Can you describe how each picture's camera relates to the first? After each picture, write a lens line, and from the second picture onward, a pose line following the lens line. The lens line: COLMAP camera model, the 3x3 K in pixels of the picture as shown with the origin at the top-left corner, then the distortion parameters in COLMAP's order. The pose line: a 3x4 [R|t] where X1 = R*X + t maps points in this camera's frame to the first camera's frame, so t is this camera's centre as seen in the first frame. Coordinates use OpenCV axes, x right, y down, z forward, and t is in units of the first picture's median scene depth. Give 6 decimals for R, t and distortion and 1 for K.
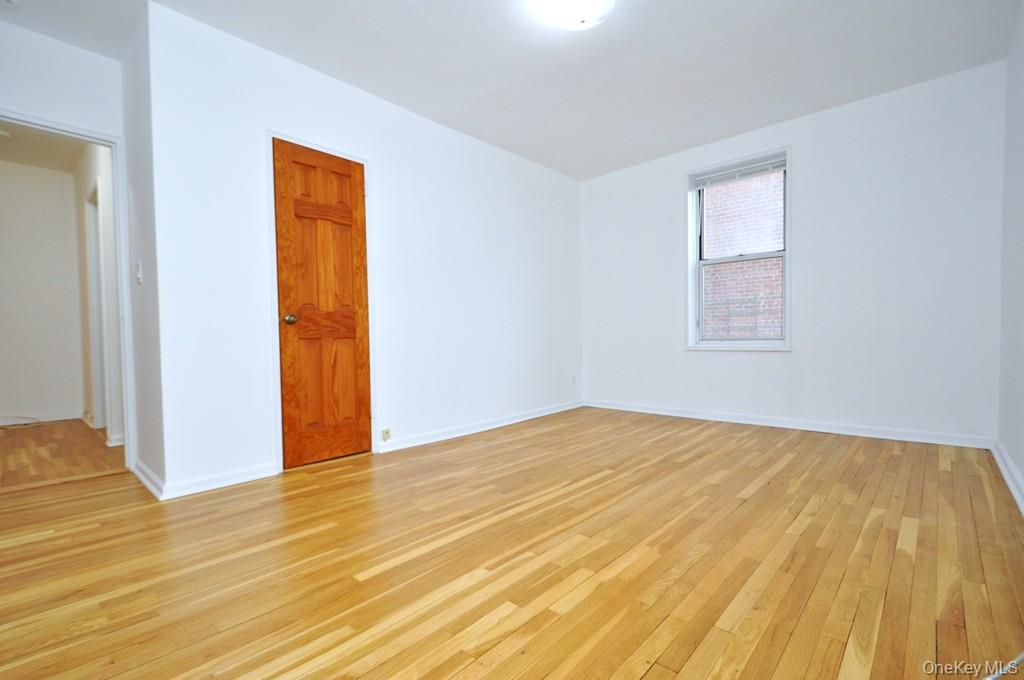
lens RADIAL K [[466.3, 0, 505.2], [0, 466.3, 353.5], [0, 0, 1]] dist [0.006718, 0.000059]
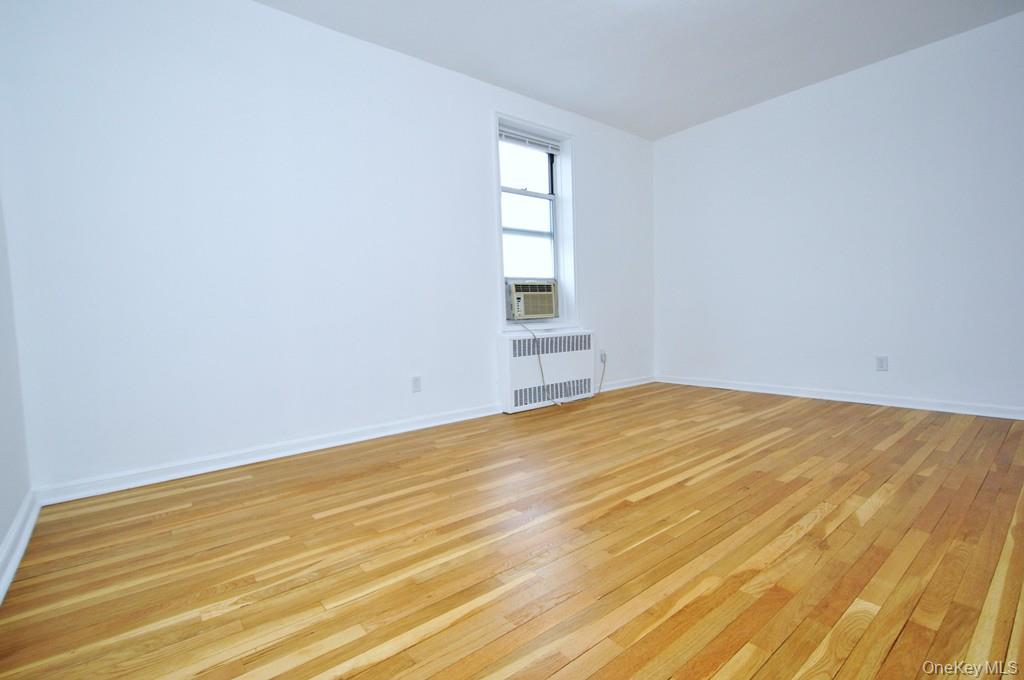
lens RADIAL K [[467.1, 0, 516.1], [0, 467.1, 340.8], [0, 0, 1]] dist [0.012197, -0.000532]
pose [[-0.990644, 0.044055, 0.129168, 0.318834], [0.055874, 0.994431, 0.089360, -0.061921], [-0.124512, 0.095741, -0.987588, 1.838458]]
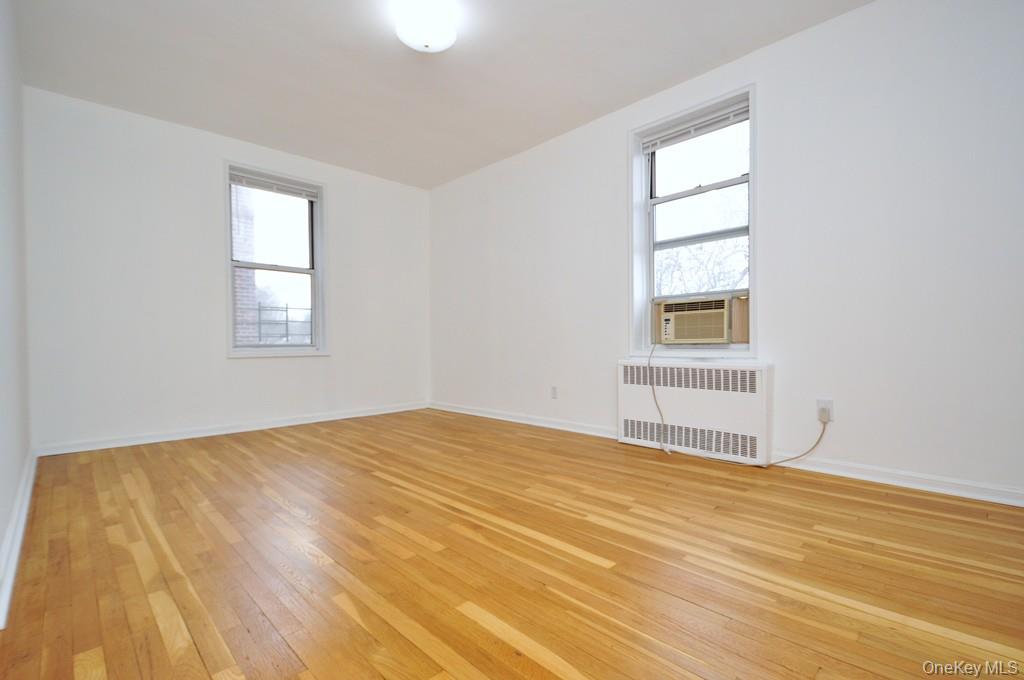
lens RADIAL K [[467.1, 0, 516.1], [0, 467.1, 340.8], [0, 0, 1]] dist [0.012197, -0.000532]
pose [[0.032843, 0.015487, 0.999341, -0.835607], [0.043640, 0.998904, -0.016914, 0.000101], [-0.998507, 0.044167, 0.032131, 0.712578]]
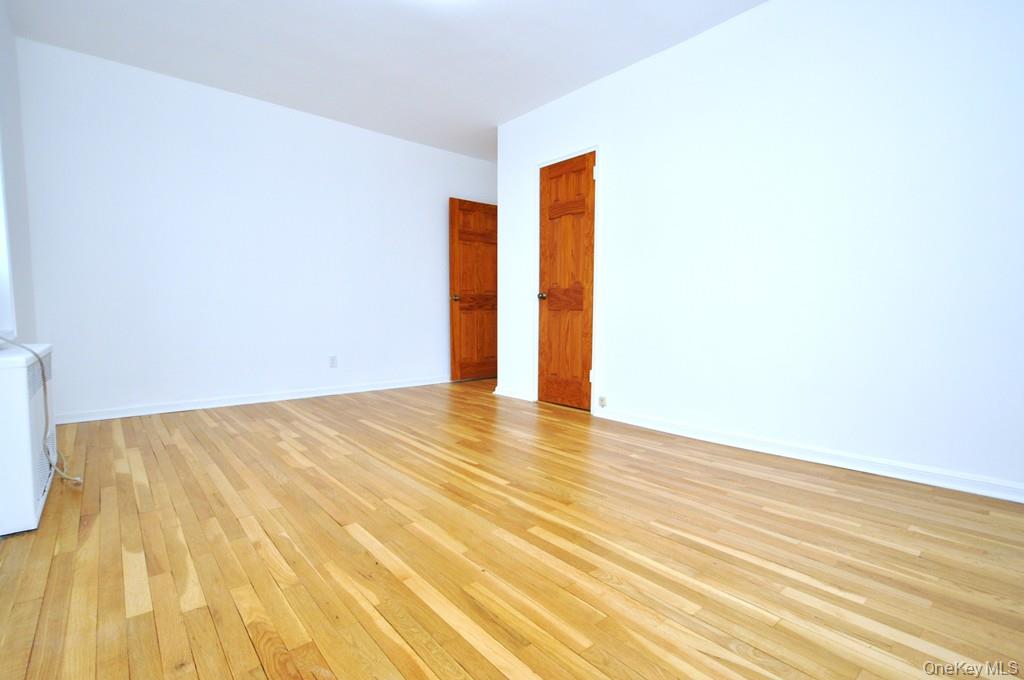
lens RADIAL K [[466.3, 0, 505.2], [0, 466.3, 353.5], [0, 0, 1]] dist [0.006718, 0.000059]
pose [[-0.117888, 0.100552, -0.987923, 1.059105], [-0.039438, 0.993601, 0.105836, -0.050591], [0.992243, 0.051438, -0.113169, 1.171140]]
